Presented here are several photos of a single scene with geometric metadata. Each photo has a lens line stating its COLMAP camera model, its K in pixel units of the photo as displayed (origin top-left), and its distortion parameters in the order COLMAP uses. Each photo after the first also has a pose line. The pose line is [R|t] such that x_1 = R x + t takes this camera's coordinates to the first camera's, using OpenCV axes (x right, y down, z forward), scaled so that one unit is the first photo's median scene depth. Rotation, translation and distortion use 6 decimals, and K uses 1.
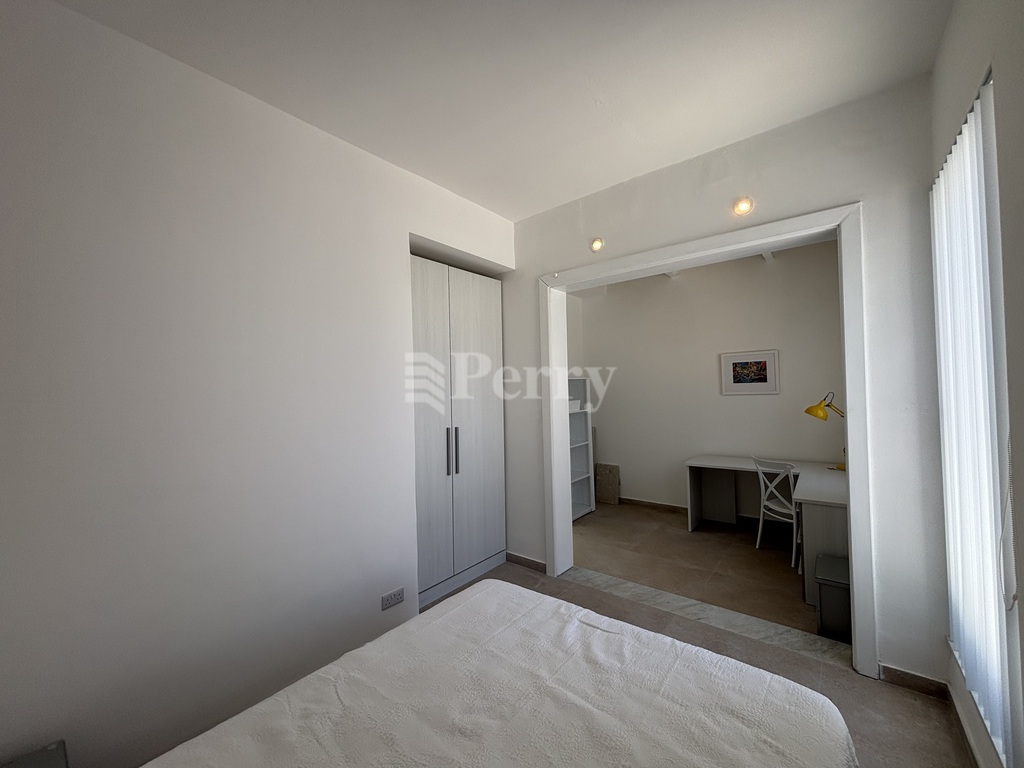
lens RADIAL K [[413.0, 0, 513.0], [0, 413.0, 381.2], [0, 0, 1]] dist [-0.002721, 0.000146]
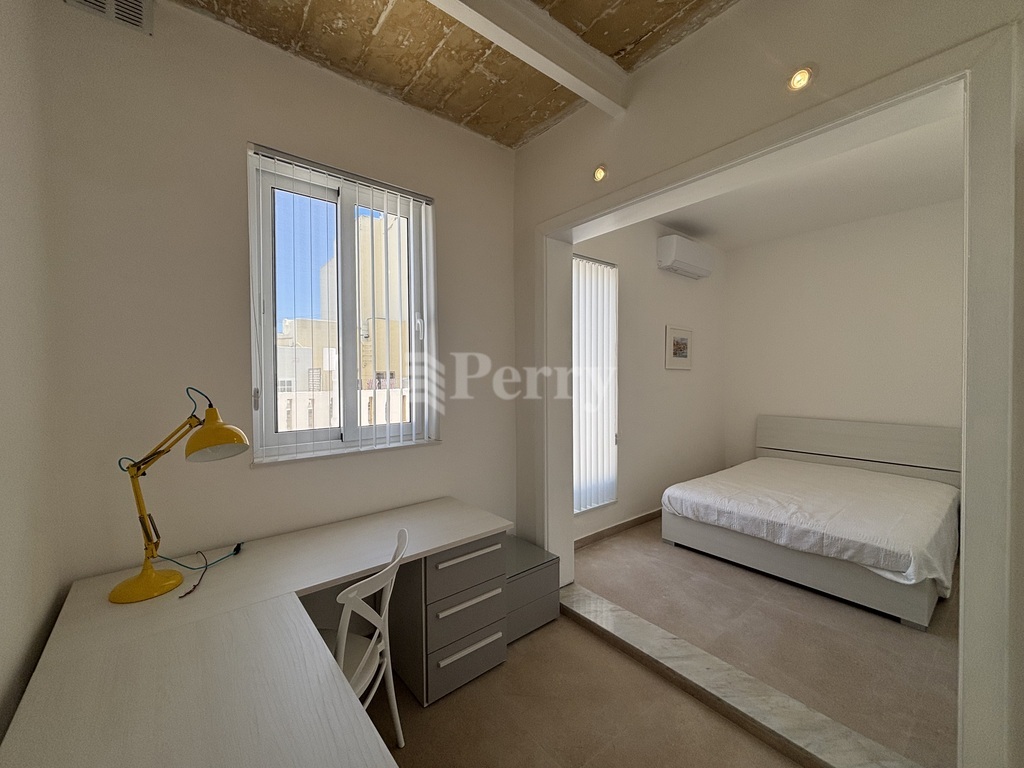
lens RADIAL K [[413.0, 0, 516.2], [0, 413.0, 381.3], [0, 0, 1]] dist [-0.002721, 0.000146]
pose [[-0.978309, 0.024064, 0.205748, 0.567346], [0.022383, 0.999694, -0.010494, 0.056903], [-0.205938, -0.005661, -0.978549, 1.844046]]
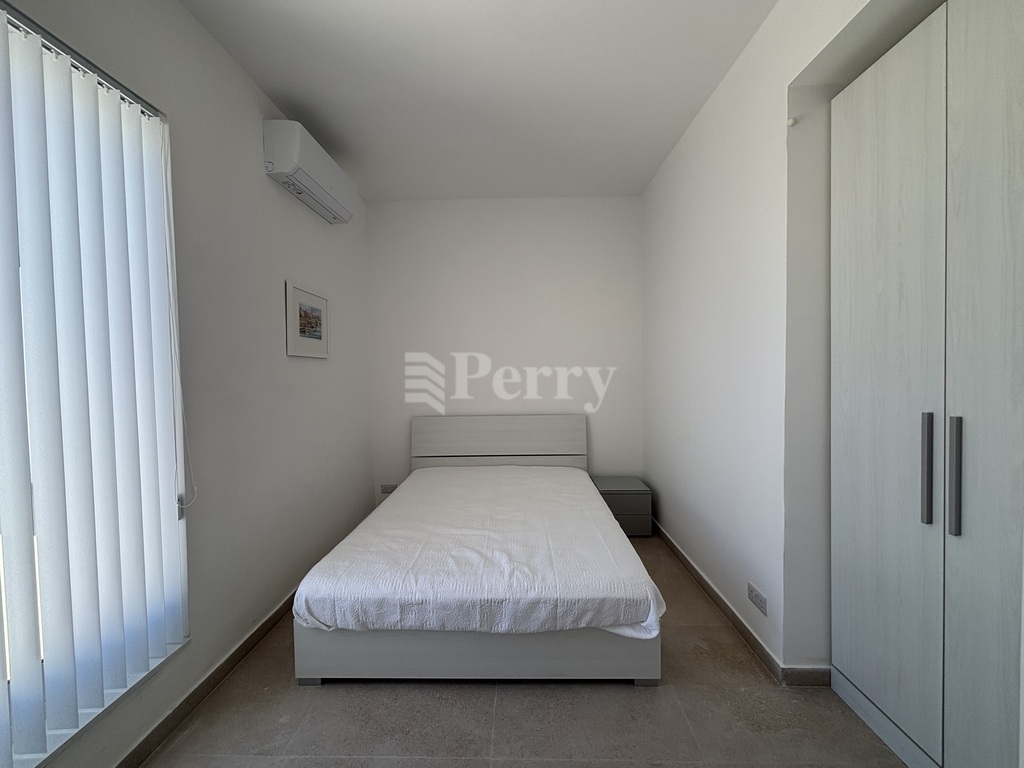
lens RADIAL K [[413.0, 0, 516.0], [0, 413.0, 378.0], [0, 0, 1]] dist [-0.002721, 0.000146]
pose [[-0.787039, 0.057166, -0.614248, 0.500110], [0.047305, 0.998358, 0.032302, 0.048692], [0.615086, -0.003634, -0.788451, 1.233717]]
